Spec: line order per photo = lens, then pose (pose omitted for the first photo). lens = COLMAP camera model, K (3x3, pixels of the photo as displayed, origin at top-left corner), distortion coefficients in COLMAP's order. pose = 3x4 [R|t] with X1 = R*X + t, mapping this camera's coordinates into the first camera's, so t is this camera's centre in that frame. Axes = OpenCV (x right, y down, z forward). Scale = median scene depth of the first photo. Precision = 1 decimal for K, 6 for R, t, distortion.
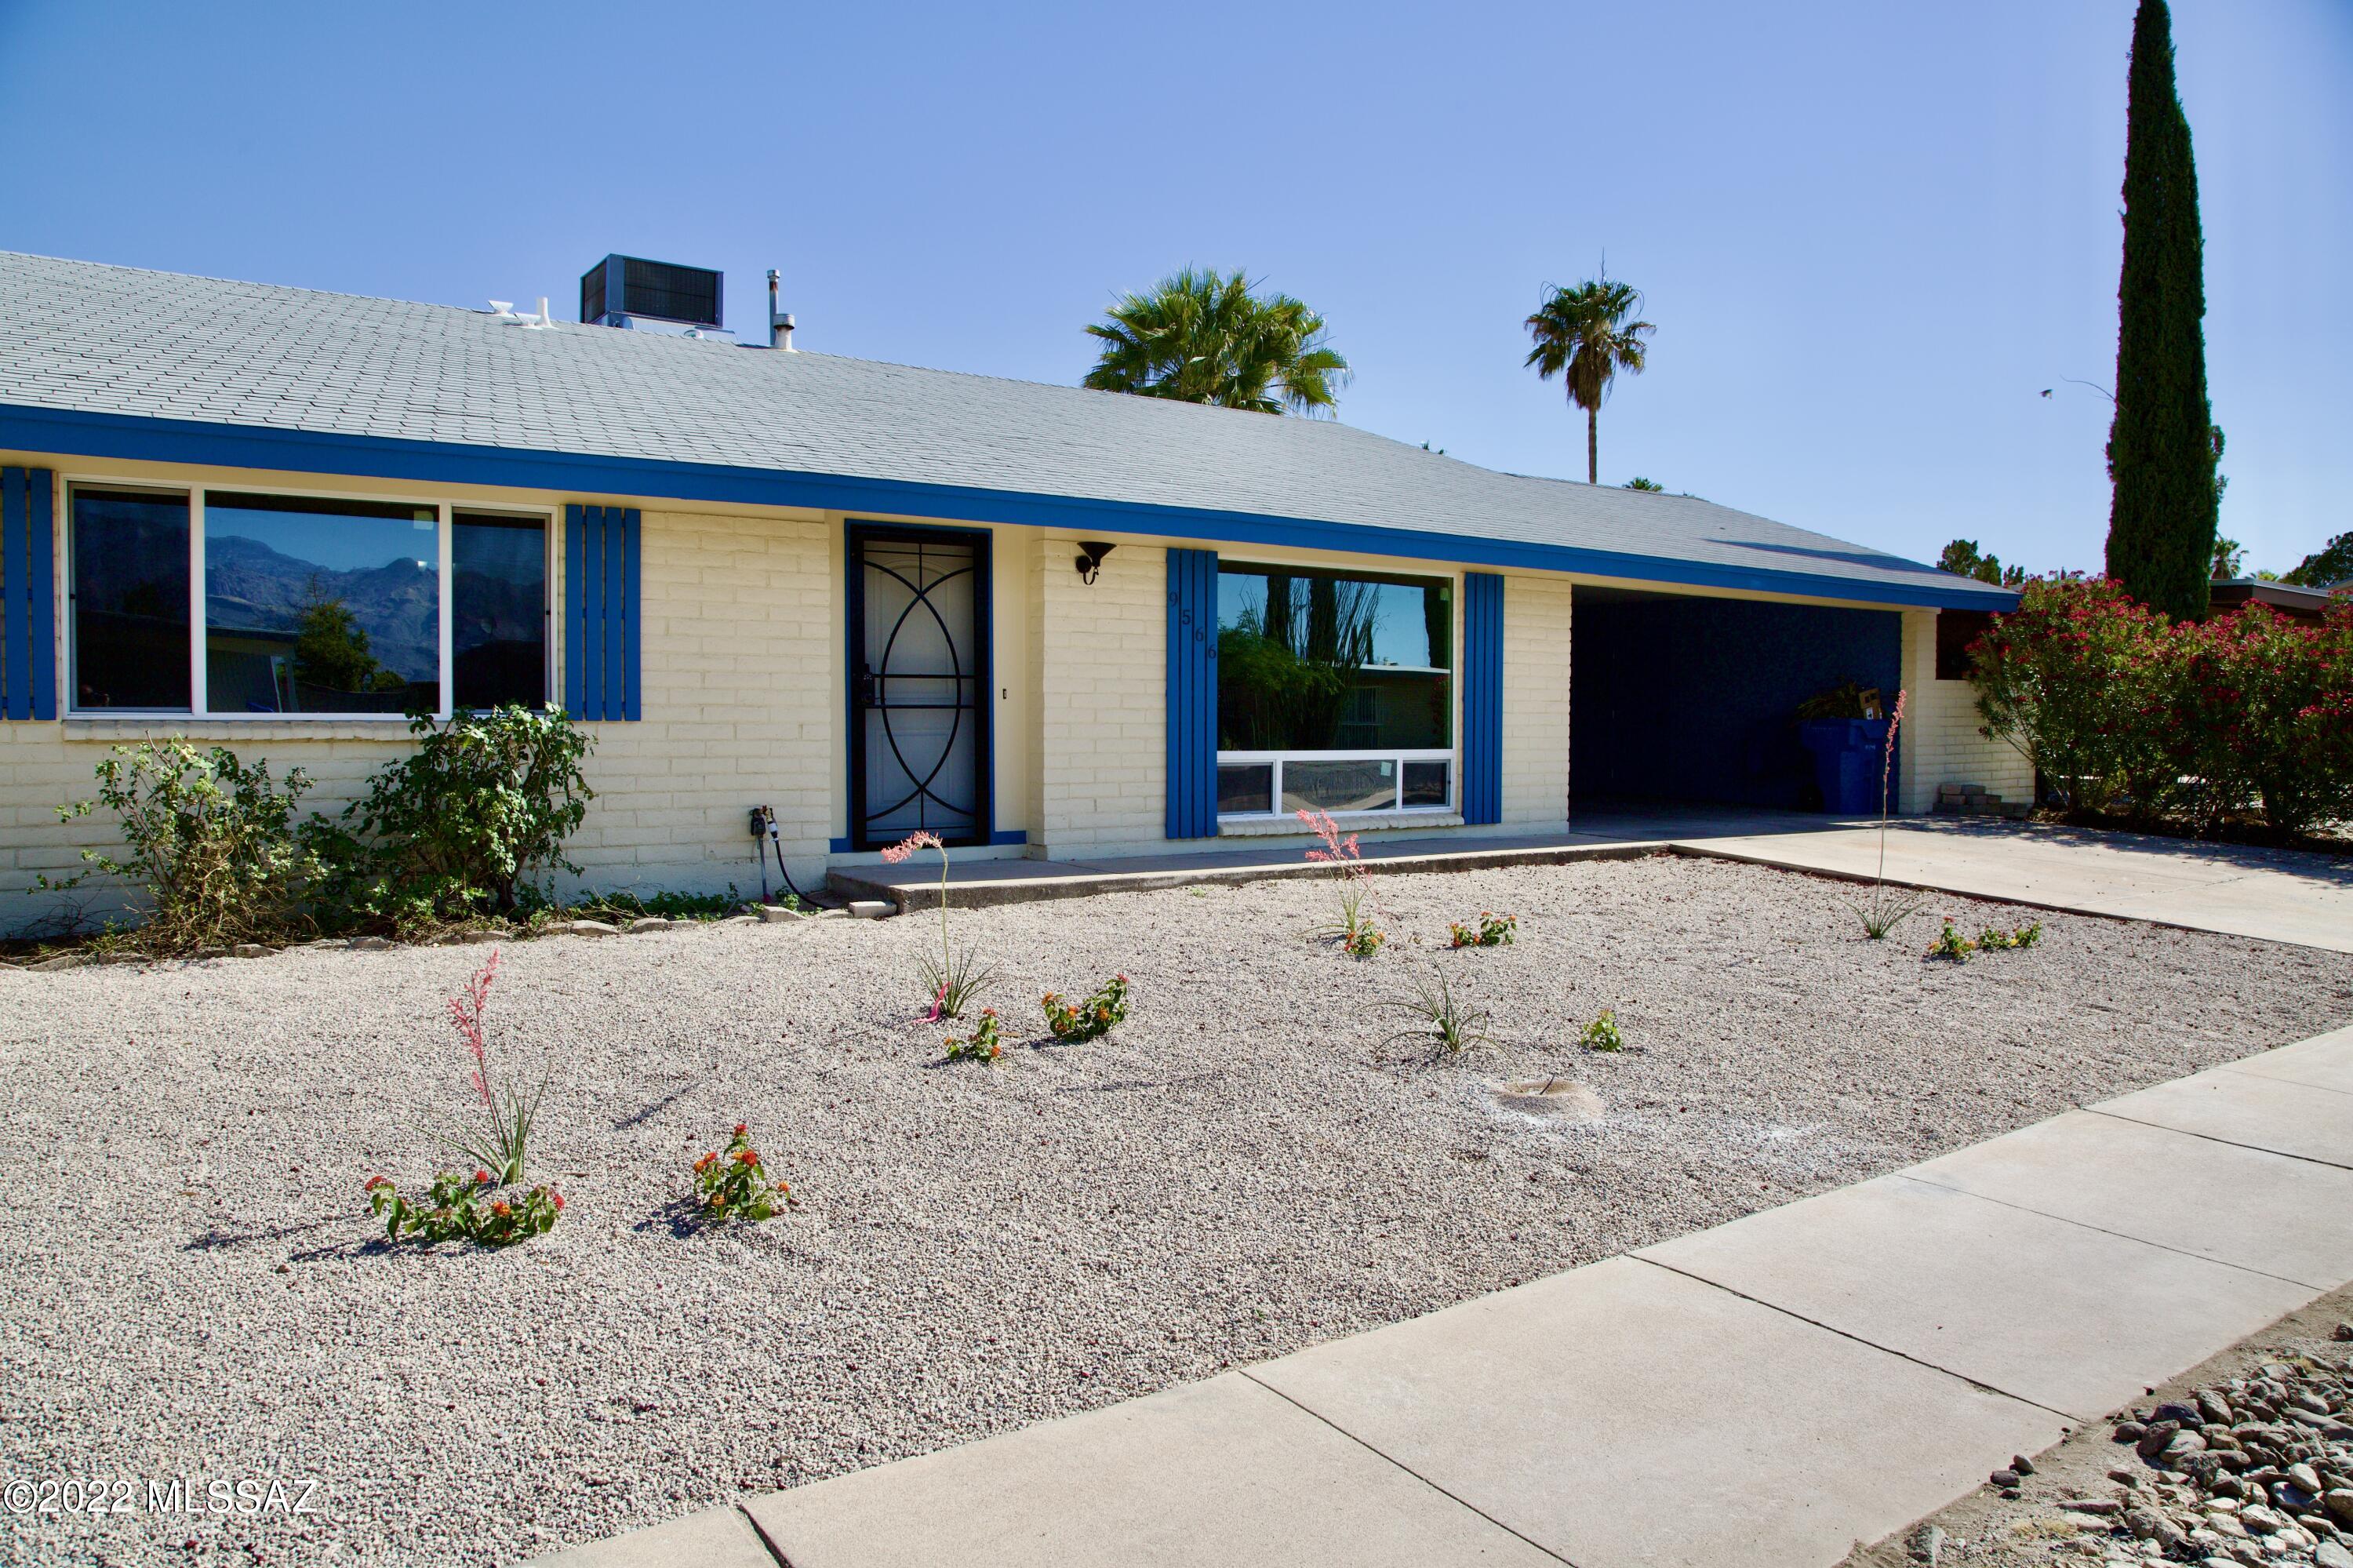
lens RADIAL K [[1618.0, 0, 1186.8], [0, 1618.0, 789.3], [0, 0, 1]] dist [-0.069206, 0.002506]
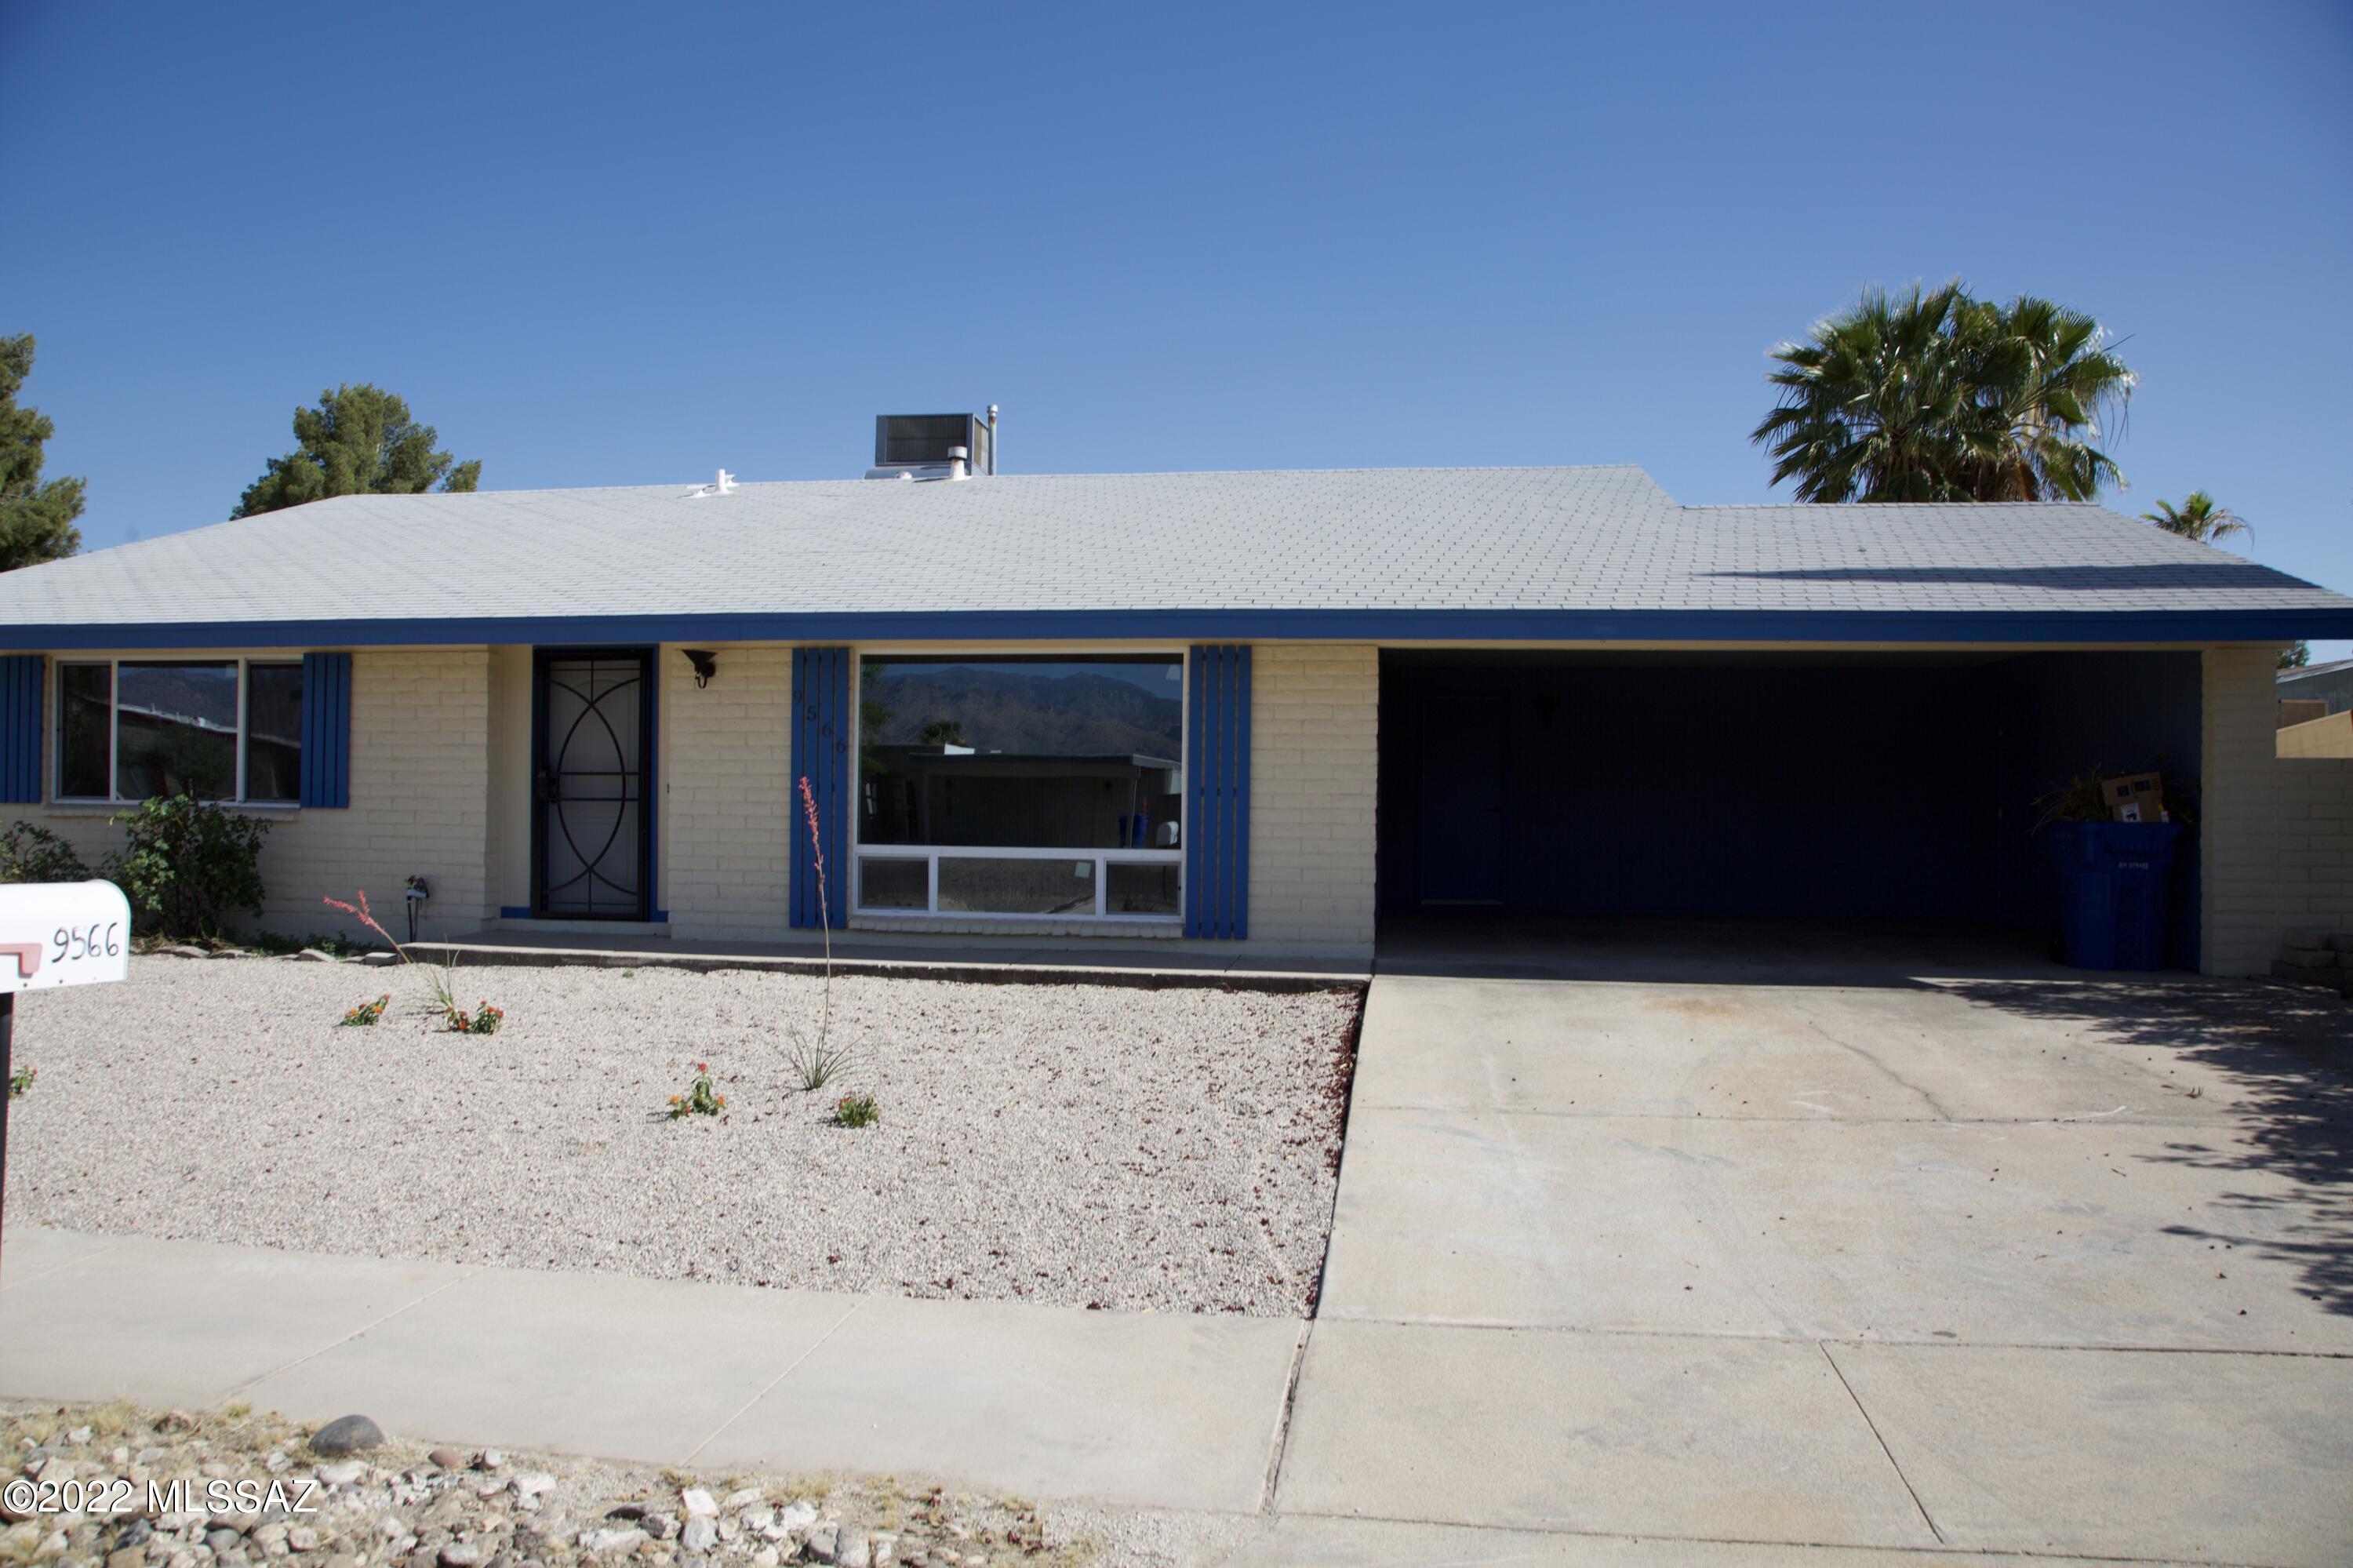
lens RADIAL K [[1618.0, 0, 1182.1], [0, 1618.0, 779.9], [0, 0, 1]] dist [-0.069206, 0.002506]
pose [[0.722440, -0.022340, -0.691073, 0.892199], [-0.041738, 0.996246, -0.075838, 0.004051], [0.690173, 0.083632, 0.718796, 0.433784]]
